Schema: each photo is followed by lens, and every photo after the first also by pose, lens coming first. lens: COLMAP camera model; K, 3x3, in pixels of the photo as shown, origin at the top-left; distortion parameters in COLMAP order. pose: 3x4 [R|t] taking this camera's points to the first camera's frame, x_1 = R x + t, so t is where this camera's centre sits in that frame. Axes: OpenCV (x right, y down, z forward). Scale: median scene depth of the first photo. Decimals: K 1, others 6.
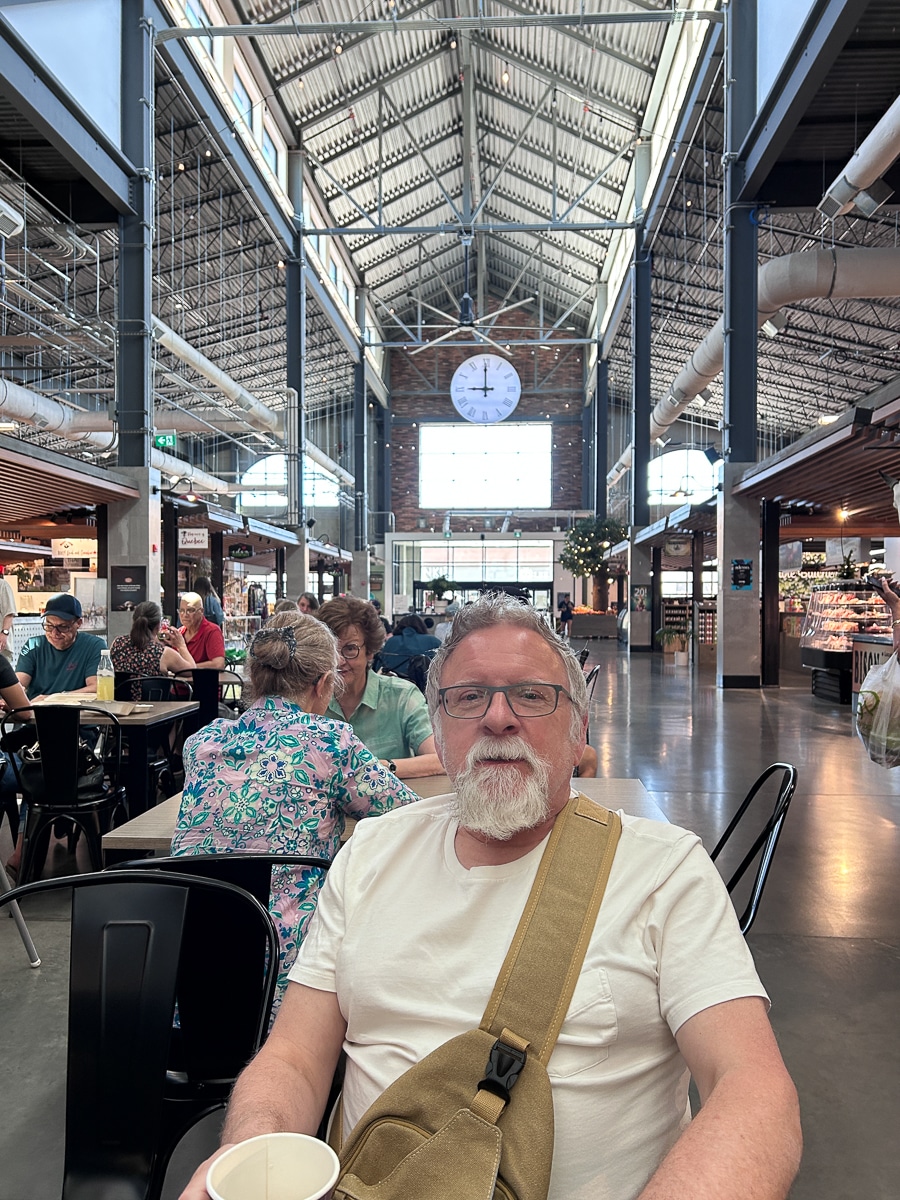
lens RADIAL K [[918.0, 0, 450.0], [0, 918.0, 600.0], [0, 0, 1]] dist [-0.002230, -0.005555]
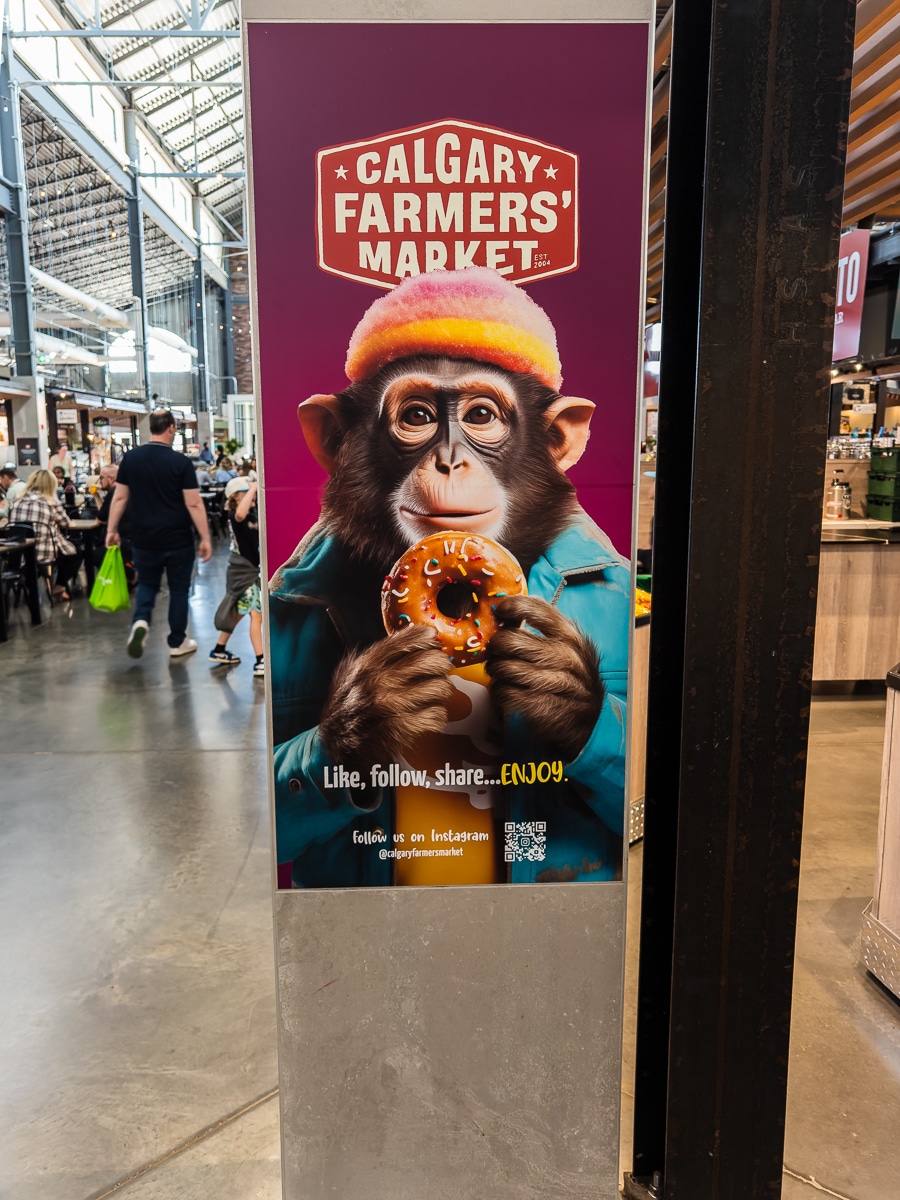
lens RADIAL K [[956.9, 0, 450.0], [0, 956.9, 600.0], [0, 0, 1]] dist [-0.009581, 0.001590]
pose [[0.995746, -0.017368, 0.090485, 0.160500], [0.001869, 0.985677, 0.168633, -0.024319], [-0.092118, -0.167746, 0.981517, -0.523999]]
